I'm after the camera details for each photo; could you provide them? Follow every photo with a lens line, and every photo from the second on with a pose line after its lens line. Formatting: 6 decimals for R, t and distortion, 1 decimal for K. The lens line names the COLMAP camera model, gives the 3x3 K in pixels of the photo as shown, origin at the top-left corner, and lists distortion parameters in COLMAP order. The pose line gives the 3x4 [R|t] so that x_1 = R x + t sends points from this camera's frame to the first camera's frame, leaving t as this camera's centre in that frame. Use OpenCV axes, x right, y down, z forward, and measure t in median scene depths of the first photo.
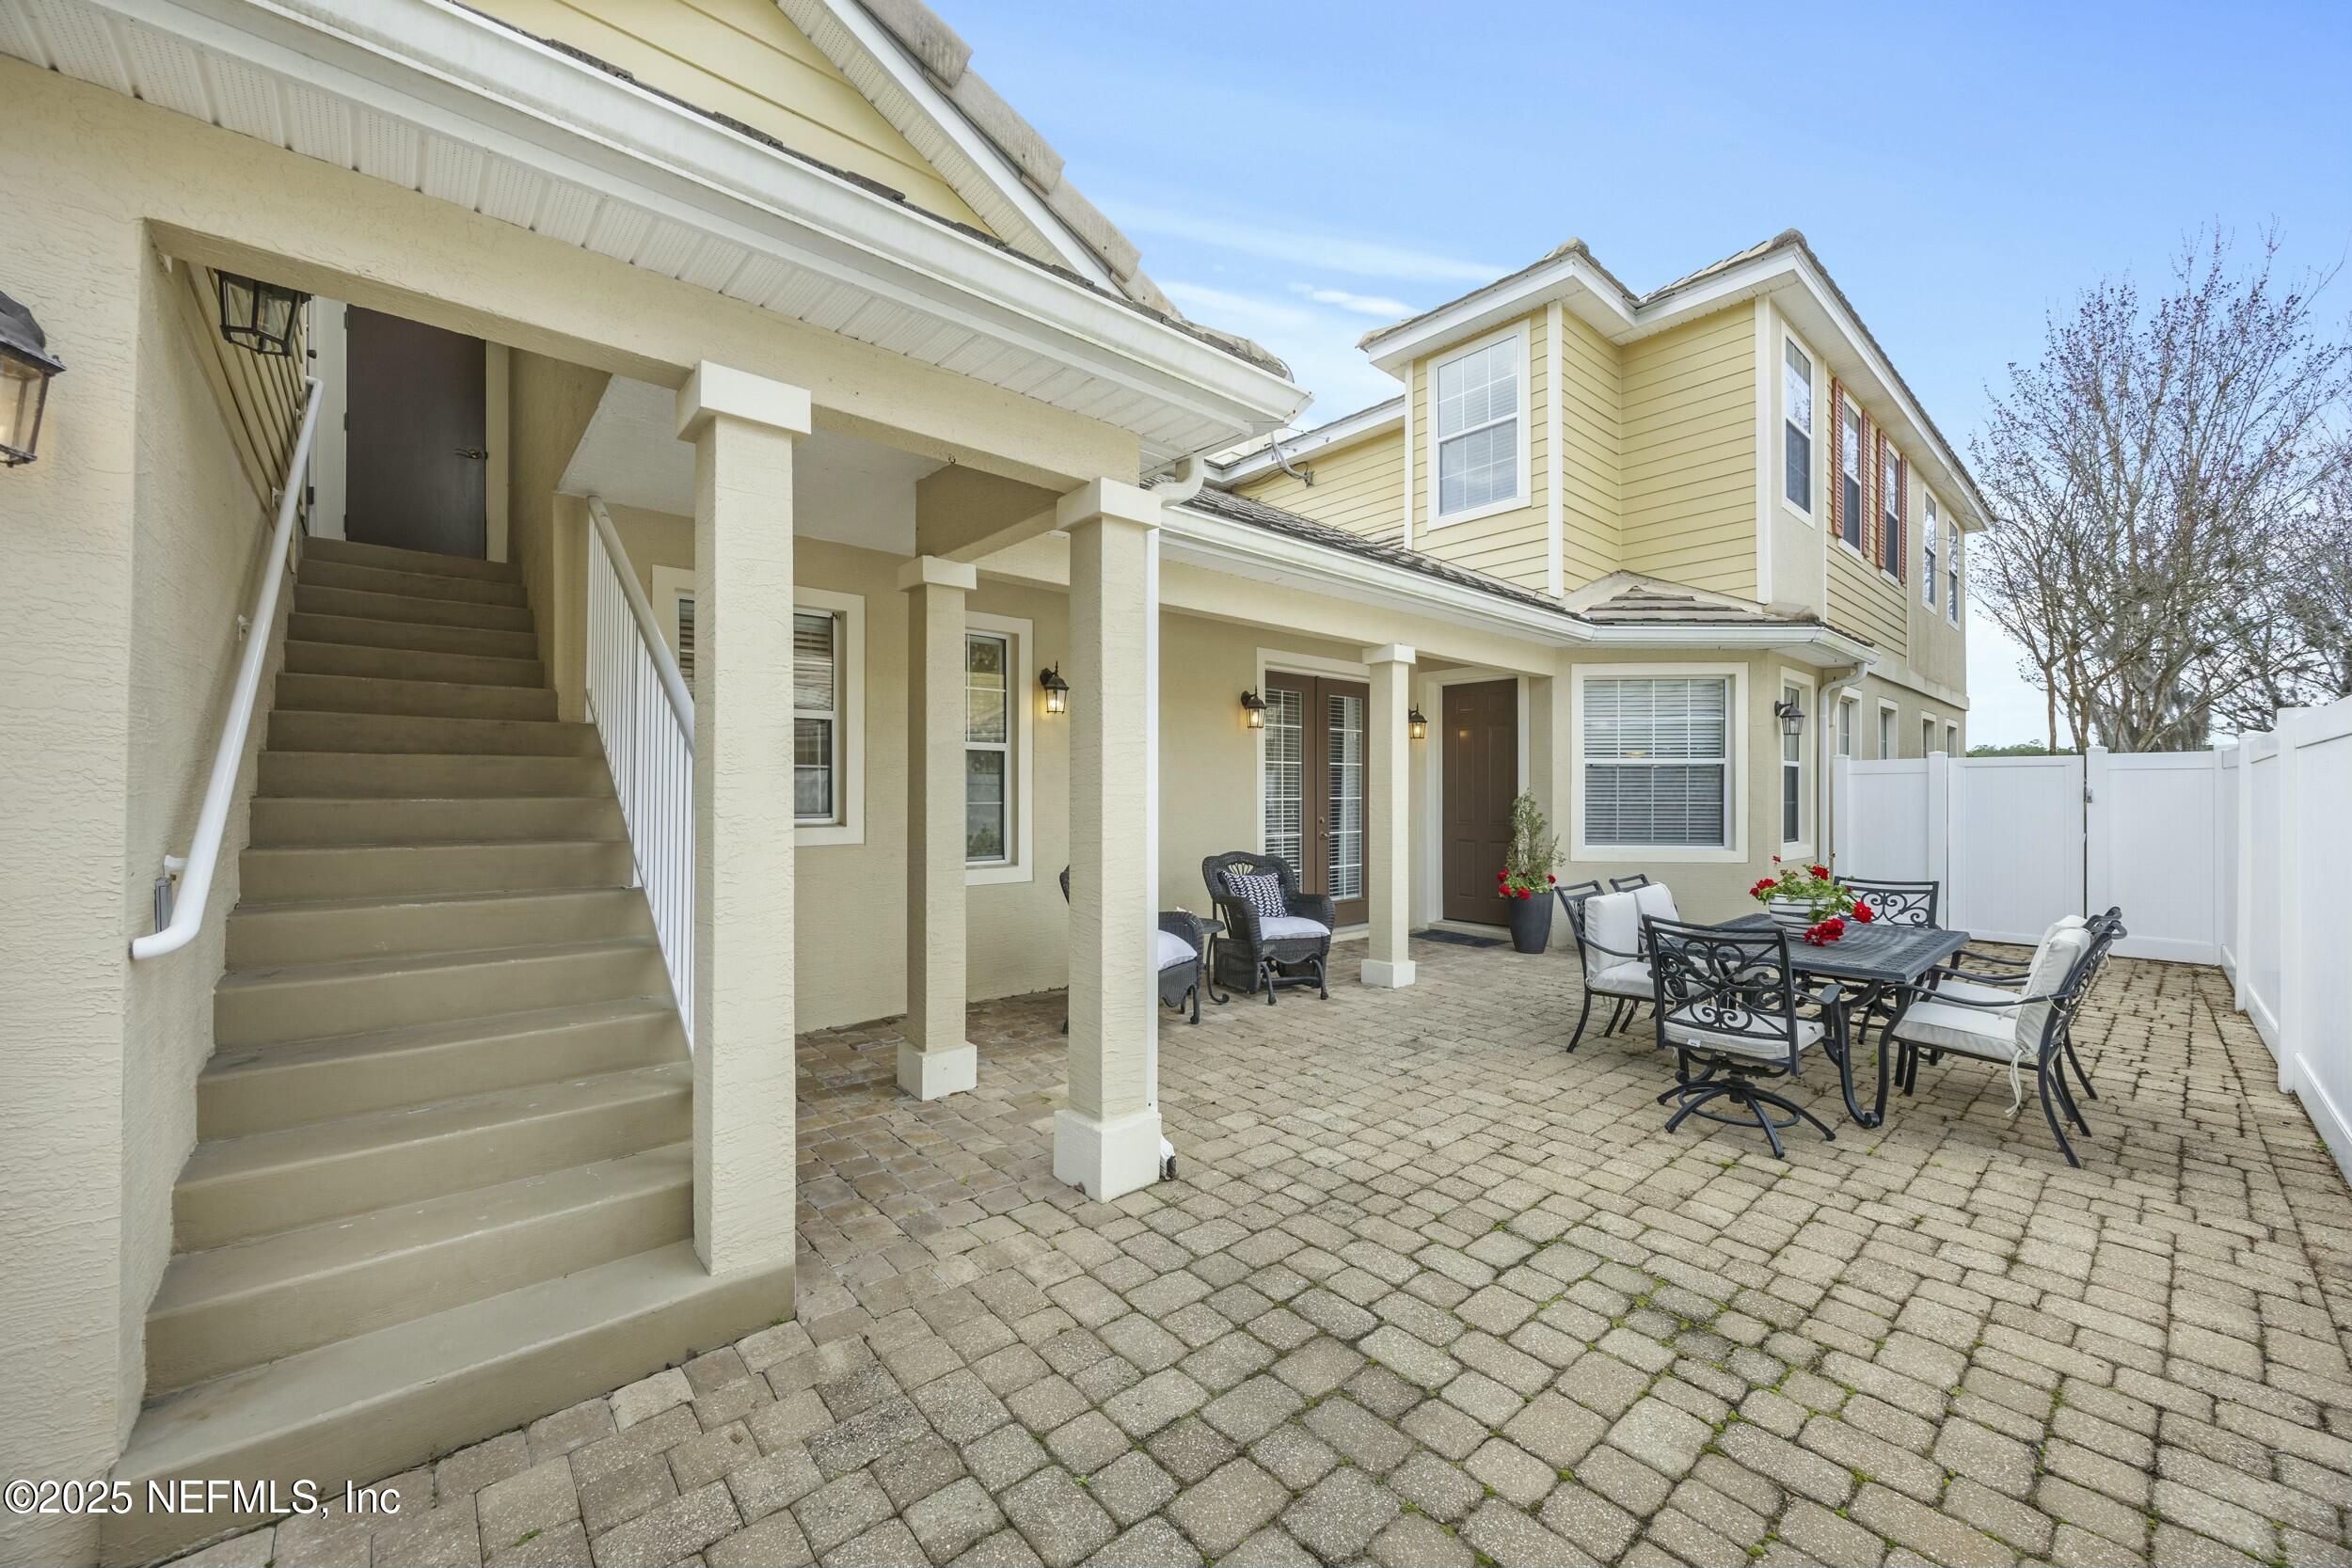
lens RADIAL K [[904.2, 0, 1159.2], [0, 904.2, 783.6], [0, 0, 1]] dist [-0.001252, 0.000904]
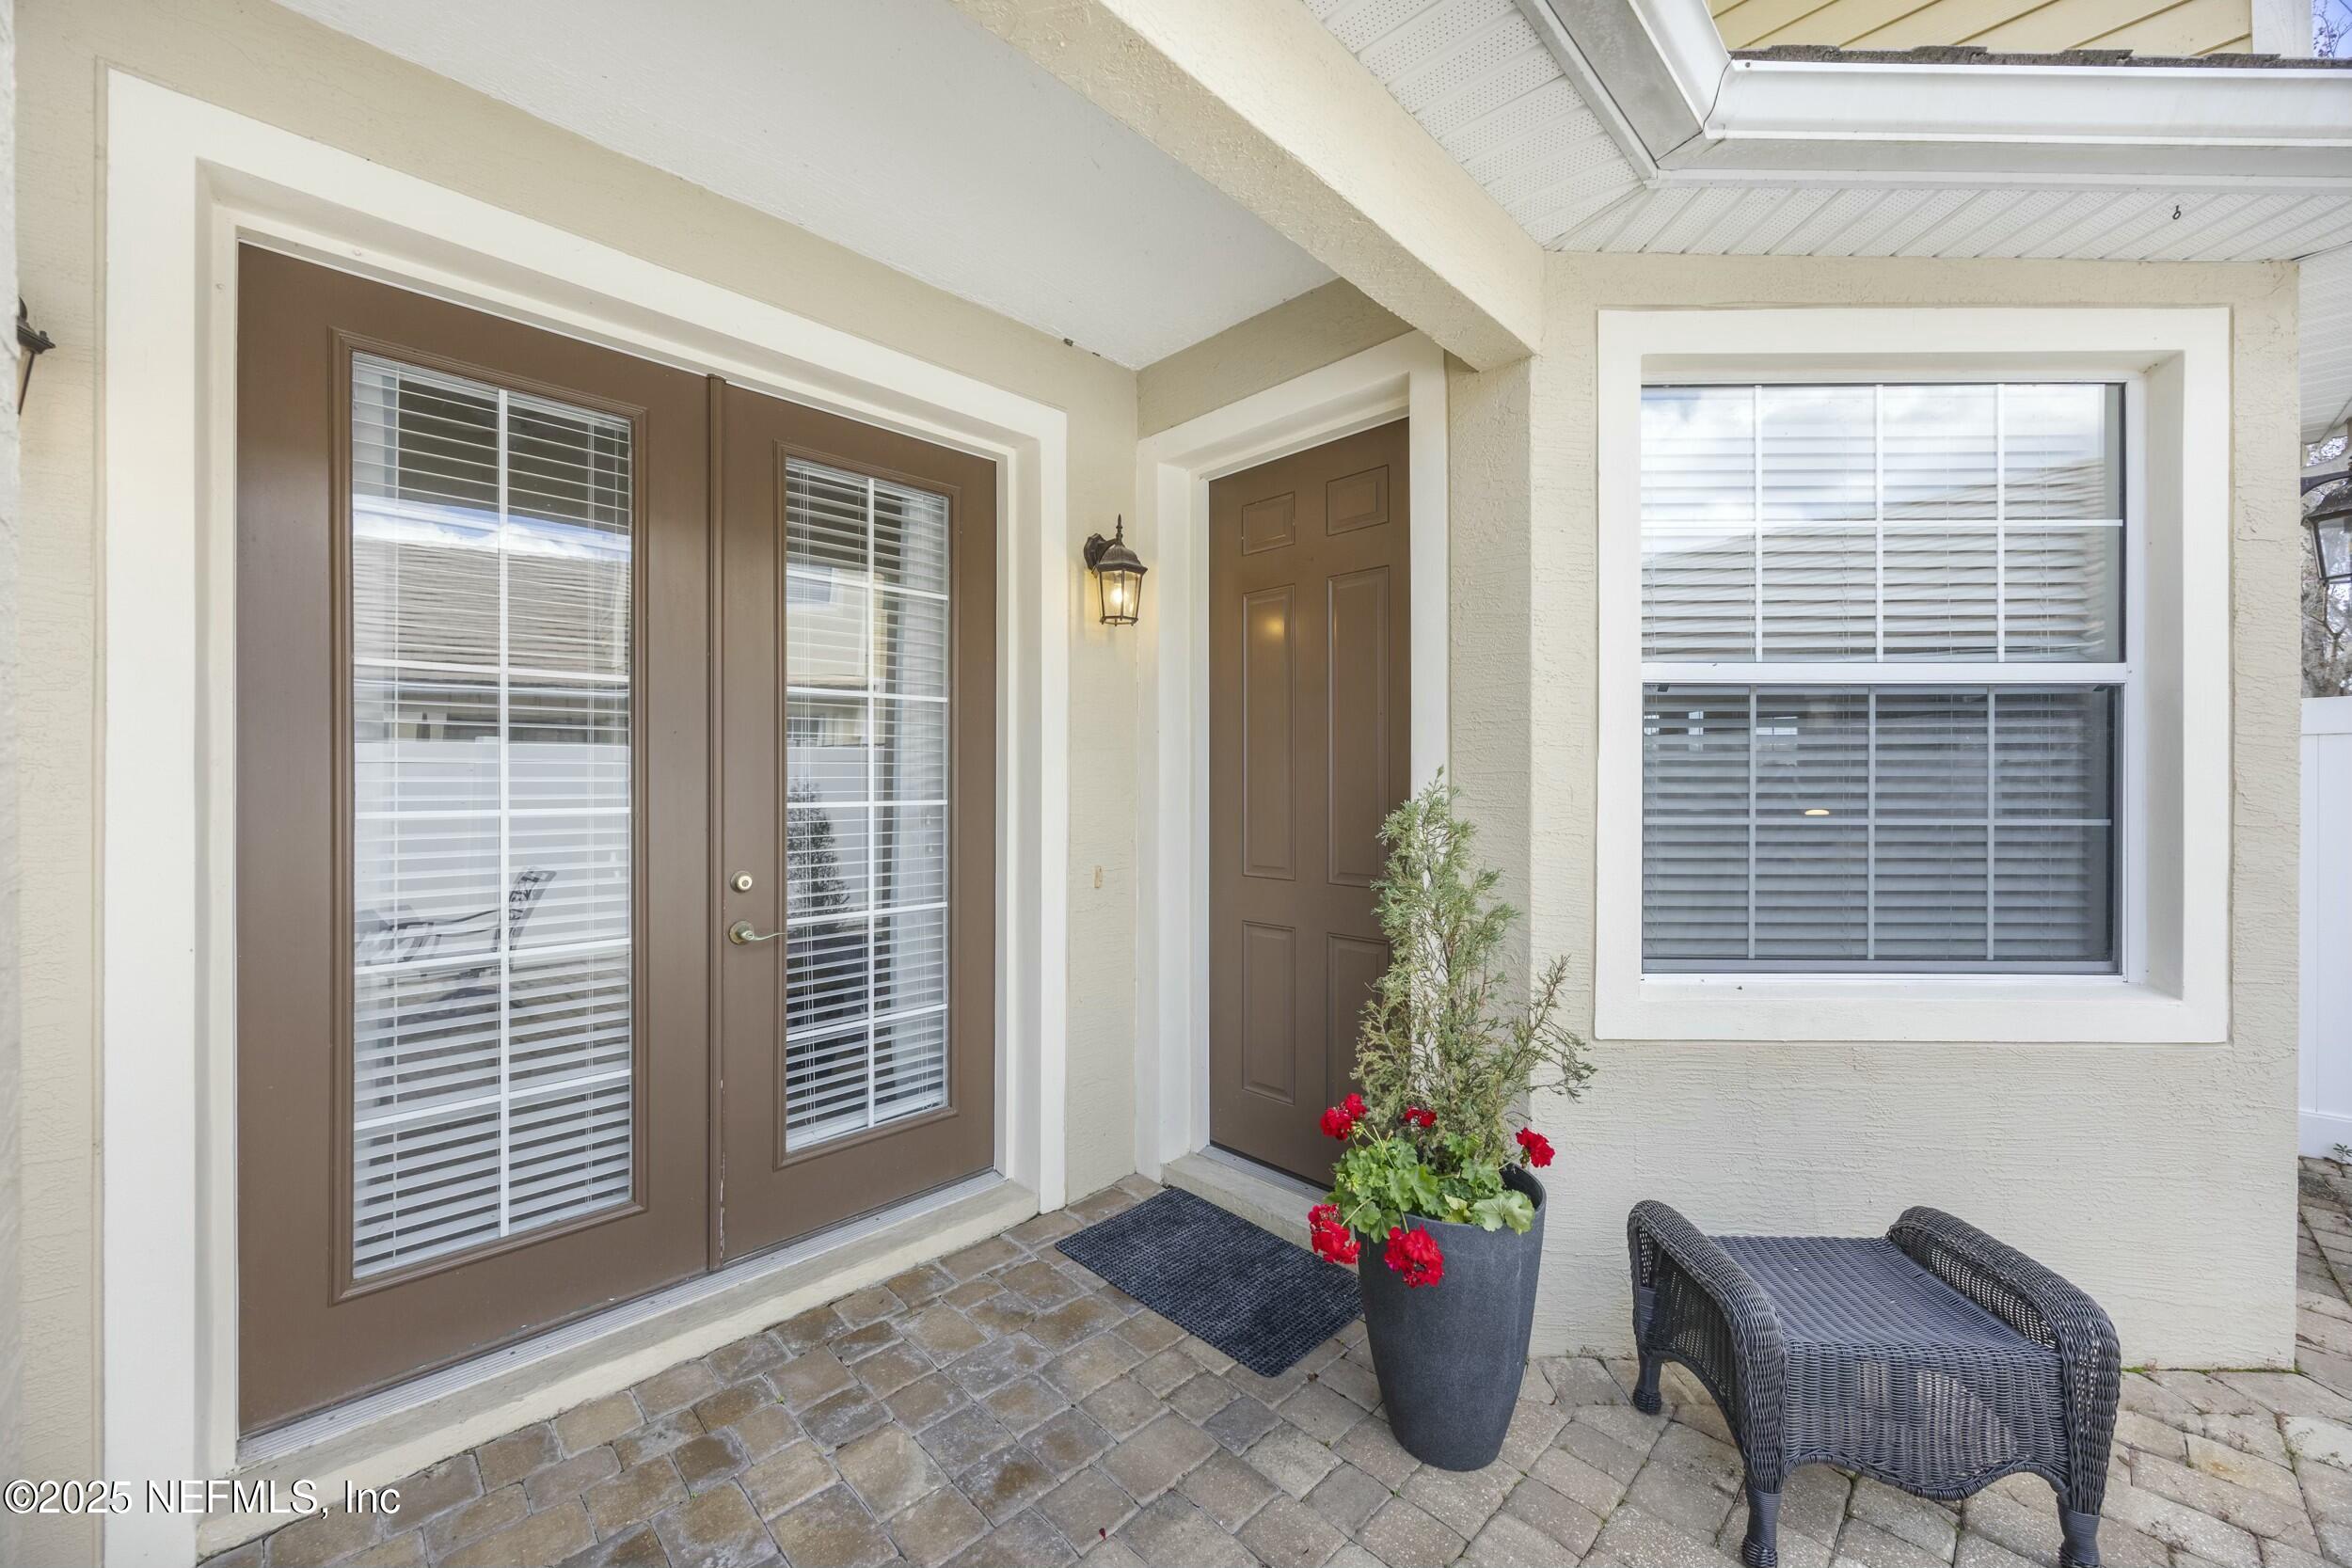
lens RADIAL K [[904.2, 0, 1168.3], [0, 904.2, 767.6], [0, 0, 1]] dist [-0.001252, 0.000904]
pose [[0.997779, -0.003023, 0.066541, 0.313011], [0.003326, 0.999985, -0.004437, 0.004657], [-0.066527, 0.004649, 0.997774, 0.747405]]
